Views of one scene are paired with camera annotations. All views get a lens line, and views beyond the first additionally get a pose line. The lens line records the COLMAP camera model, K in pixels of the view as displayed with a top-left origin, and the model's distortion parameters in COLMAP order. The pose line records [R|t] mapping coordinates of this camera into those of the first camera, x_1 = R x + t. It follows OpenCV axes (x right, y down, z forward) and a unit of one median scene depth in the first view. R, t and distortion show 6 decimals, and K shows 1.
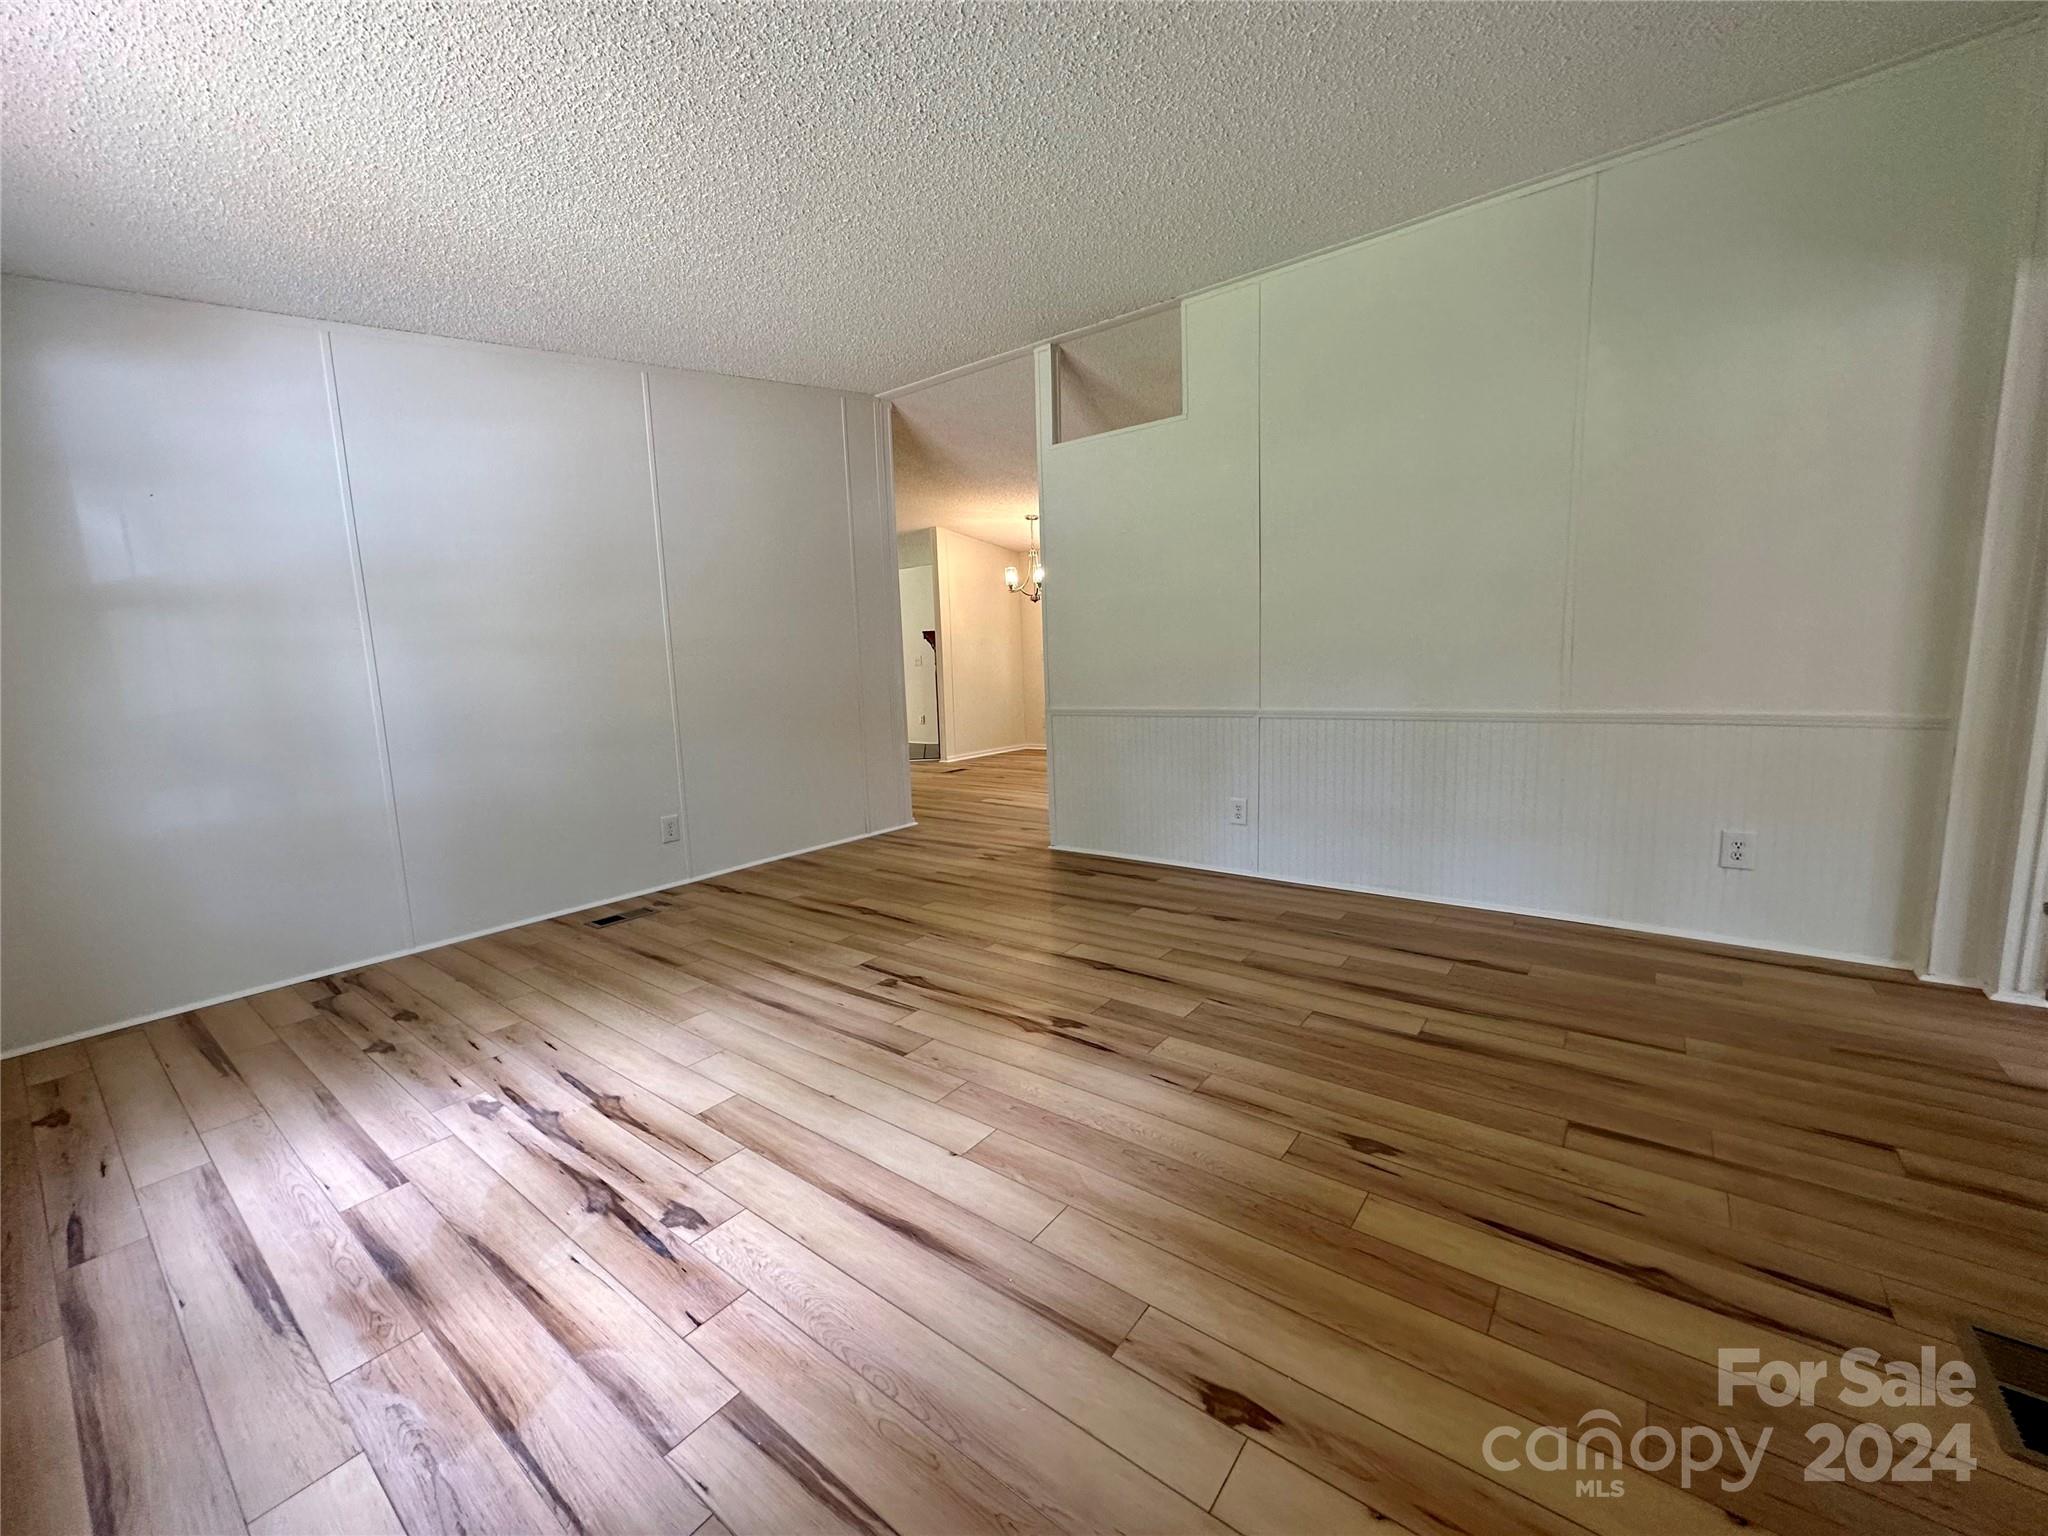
lens RADIAL K [[815.9, 0, 1022.8], [0, 815.9, 765.9], [0, 0, 1]] dist [-0.001430, 0.000356]
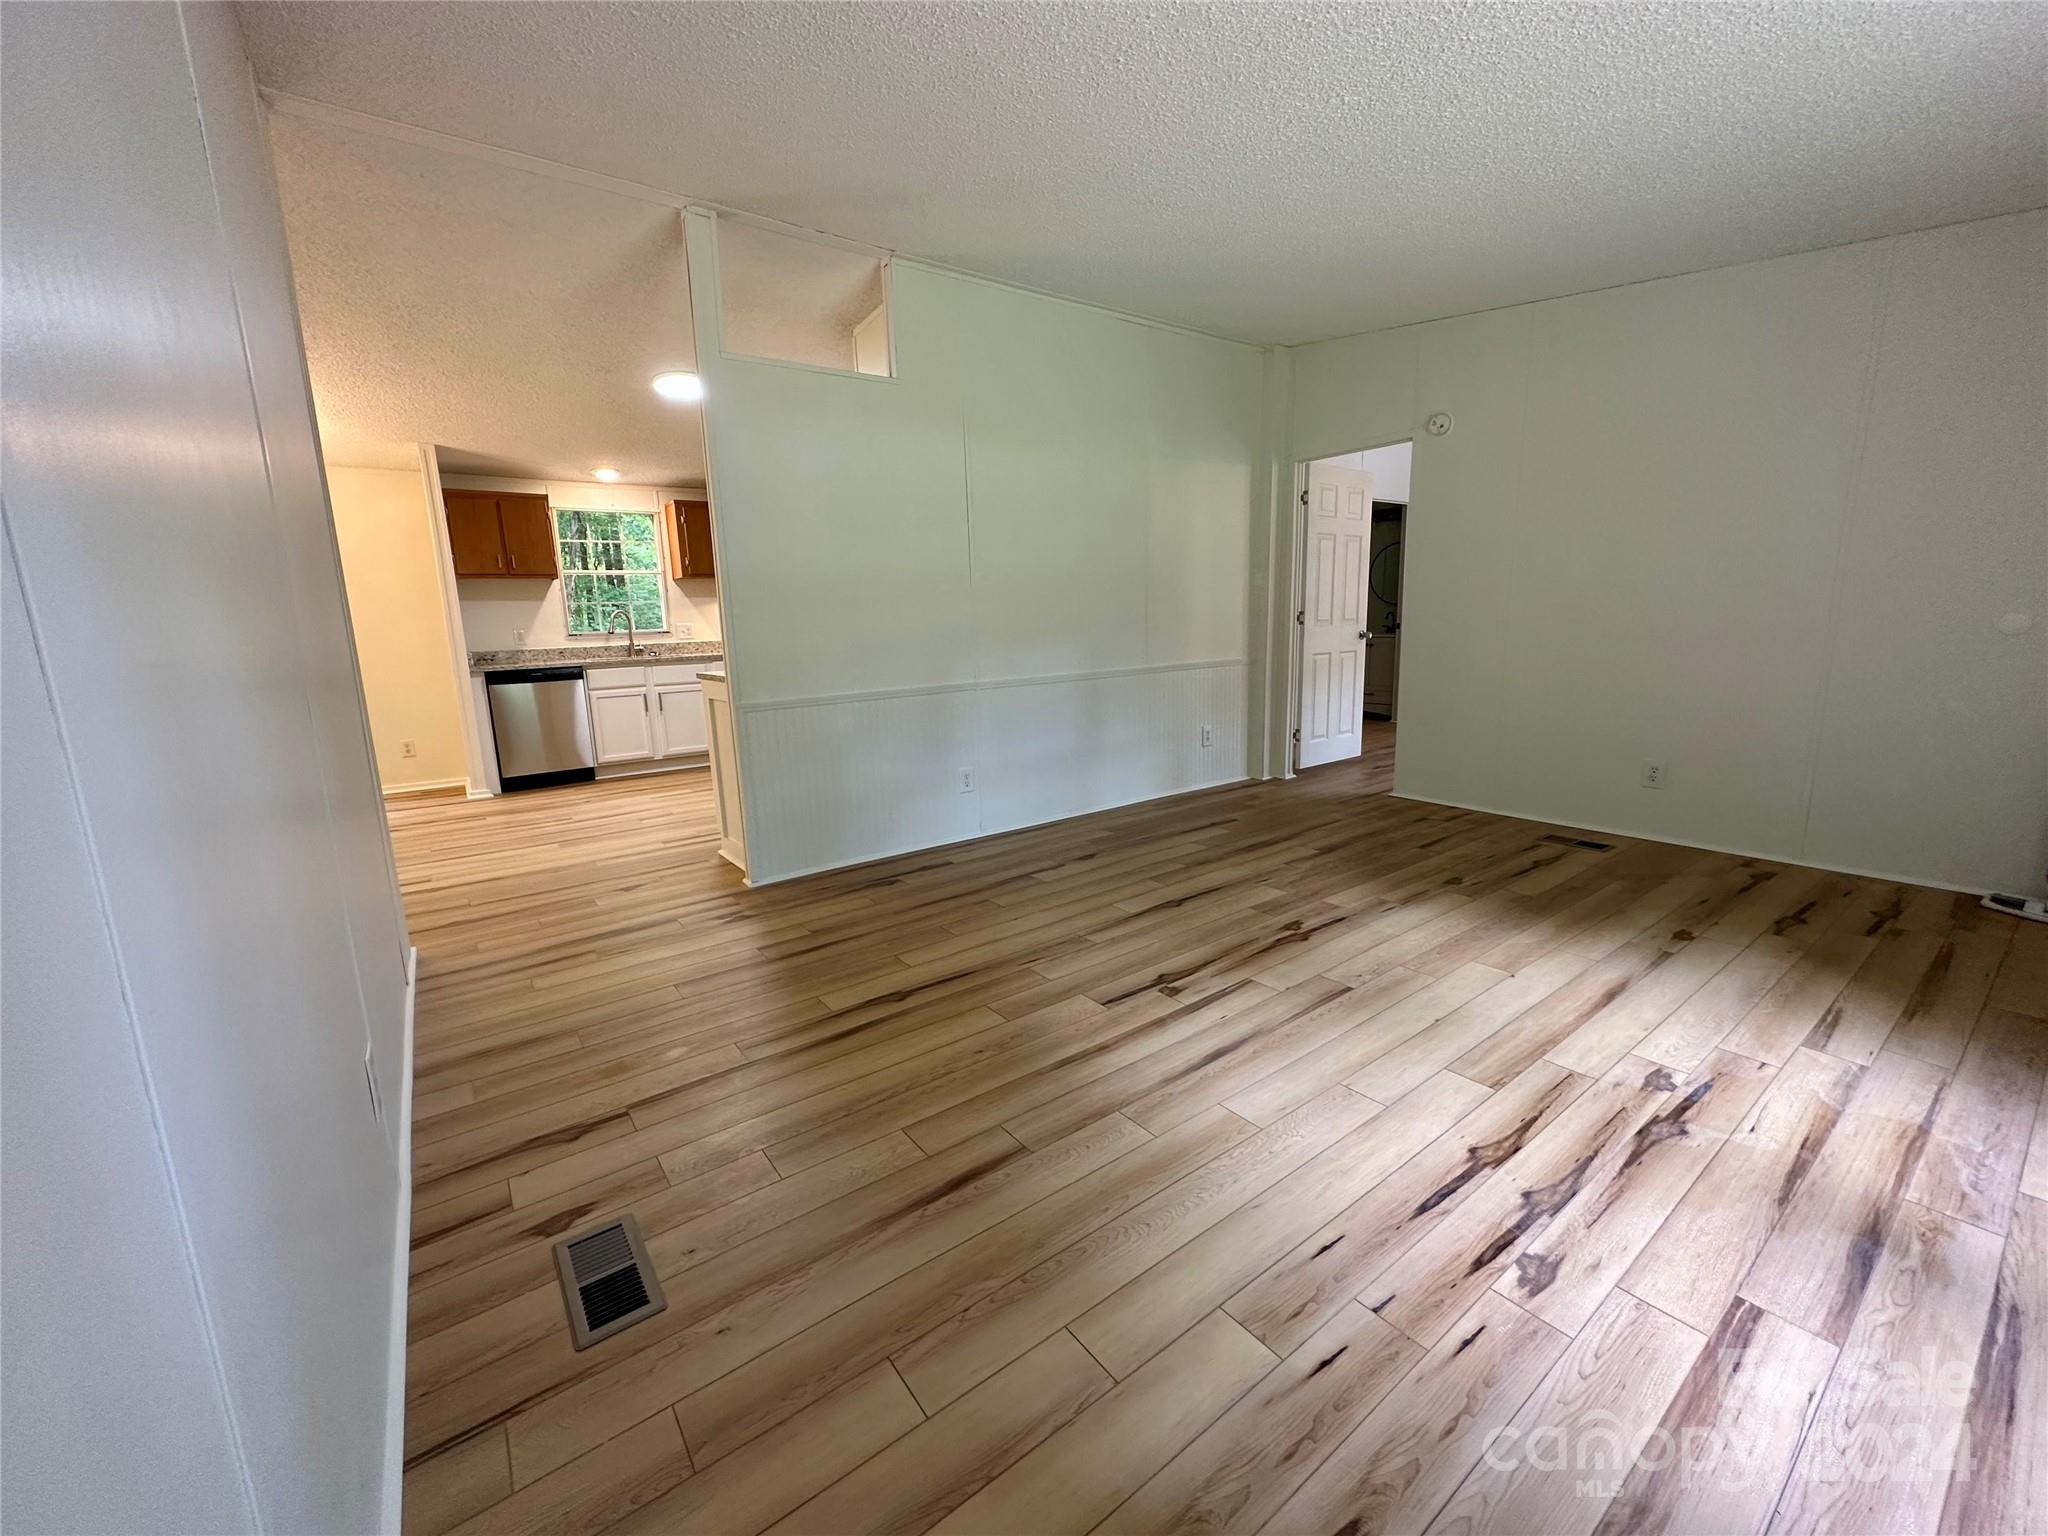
lens RADIAL K [[815.9, 0, 1022.8], [0, 815.9, 765.9], [0, 0, 1]] dist [-0.001430, 0.000356]
pose [[0.276021, -0.145615, 0.950057, -1.237029], [0.149768, 0.982899, 0.107137, -0.110892], [-0.949411, 0.112716, 0.293110, 1.062602]]
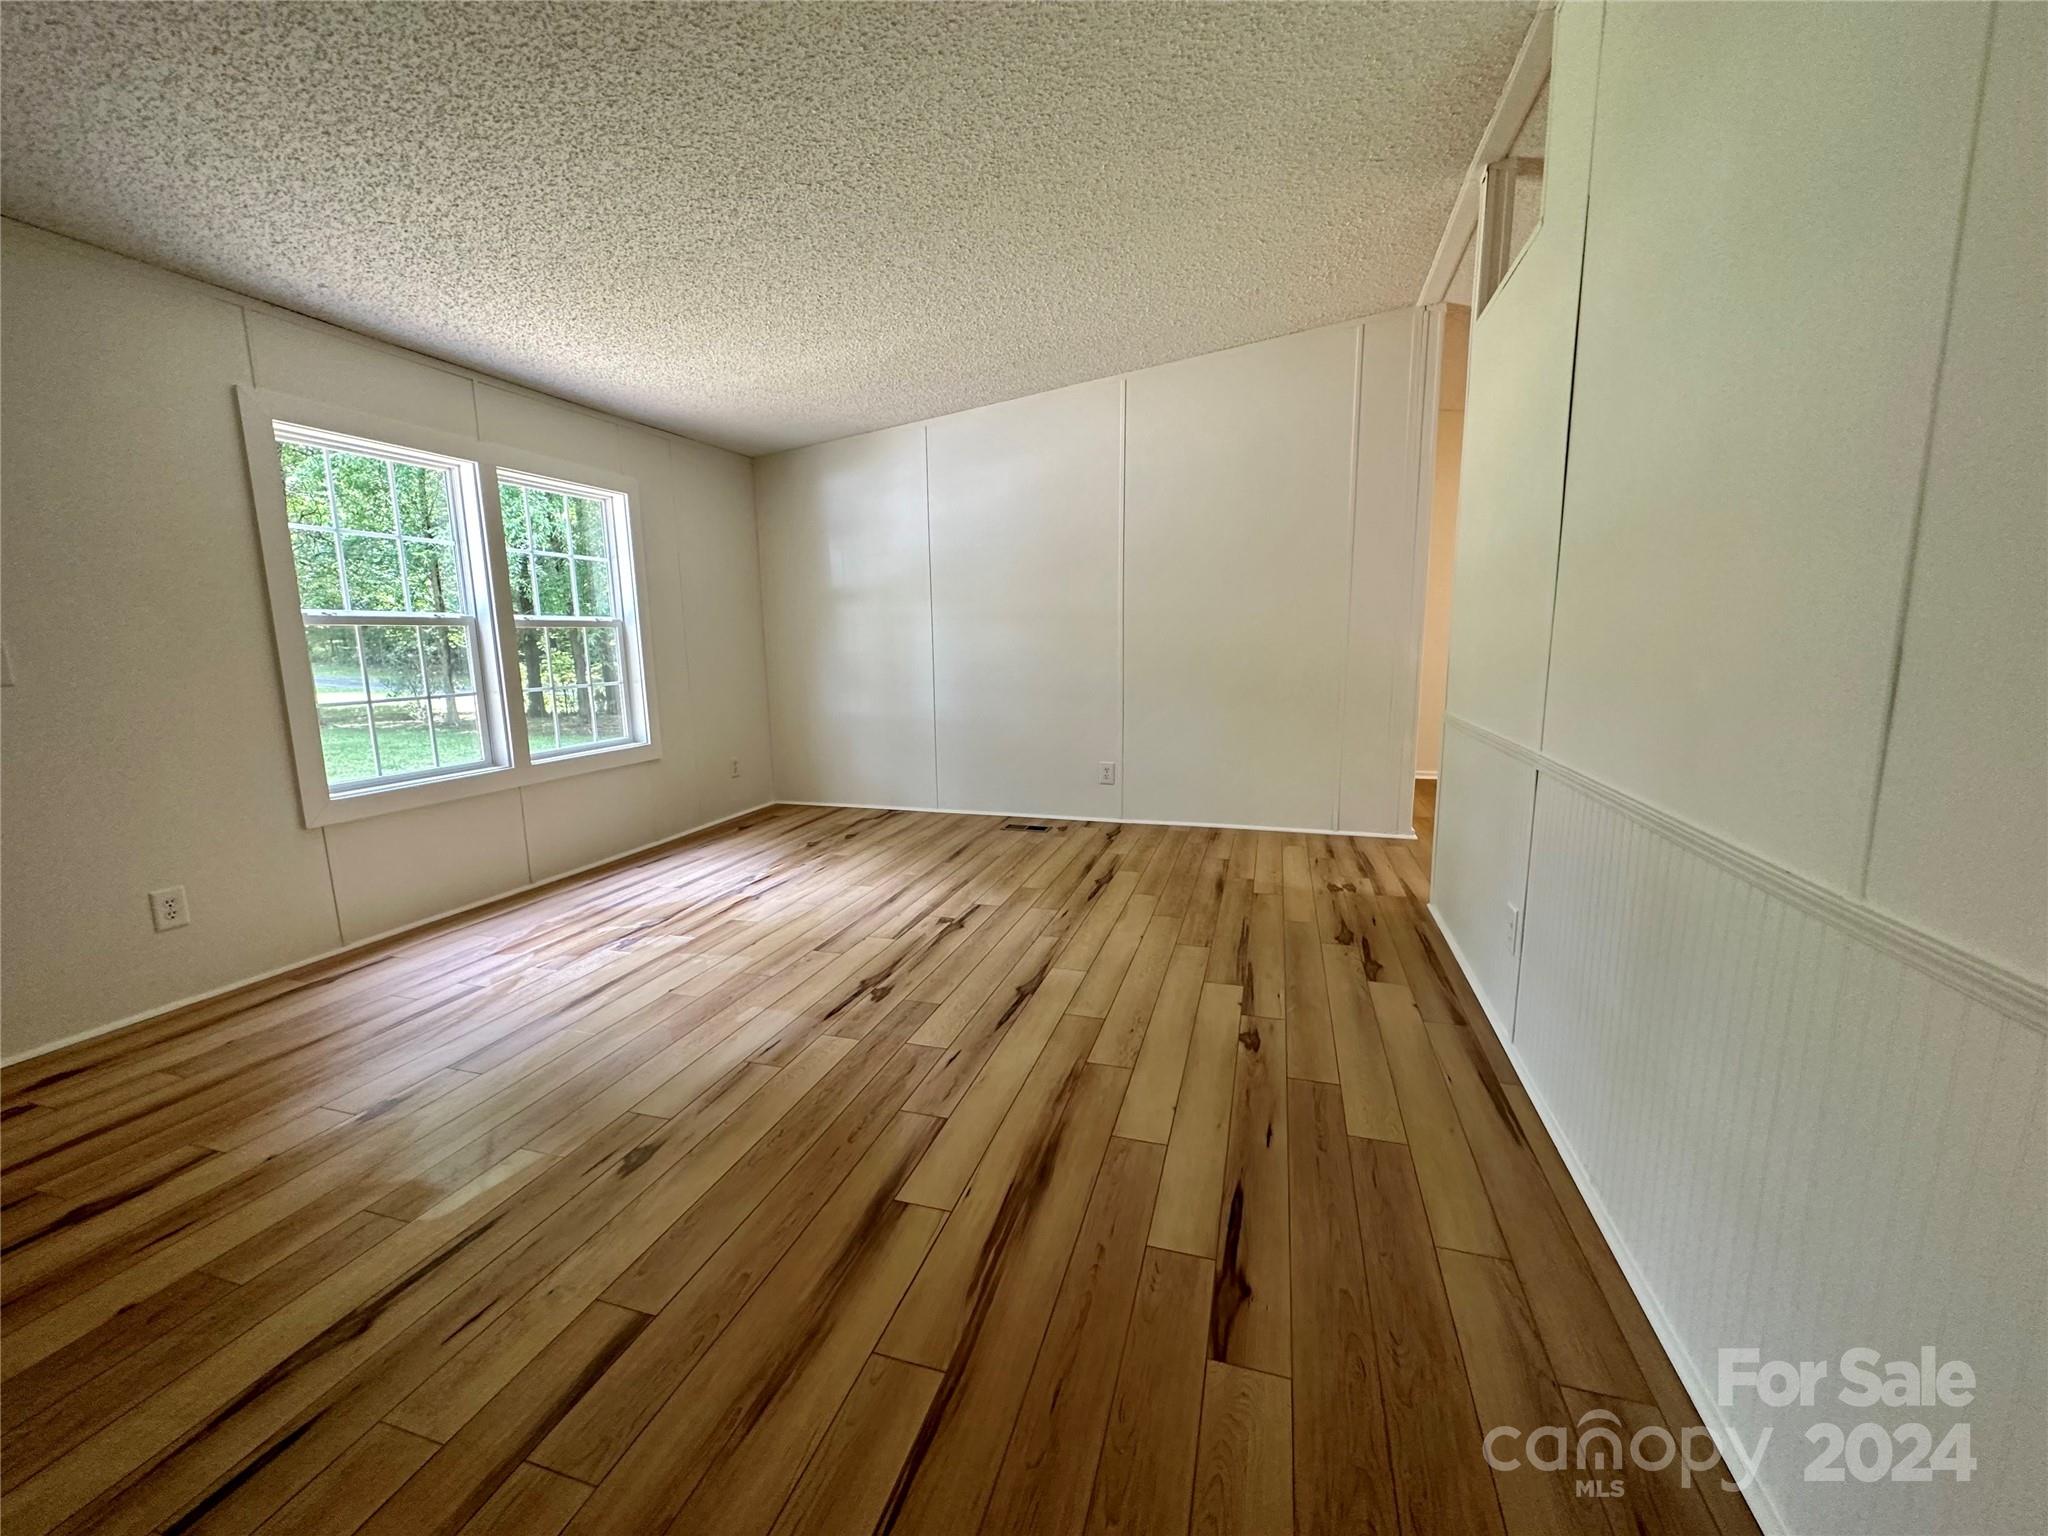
lens RADIAL K [[815.9, 0, 1022.8], [0, 815.9, 765.9], [0, 0, 1]] dist [-0.001430, 0.000356]
pose [[0.351982, 0.179743, -0.918586, 1.105603], [-0.124861, 0.981634, 0.144236, -0.160074], [0.927641, 0.063927, 0.367961, 0.810581]]
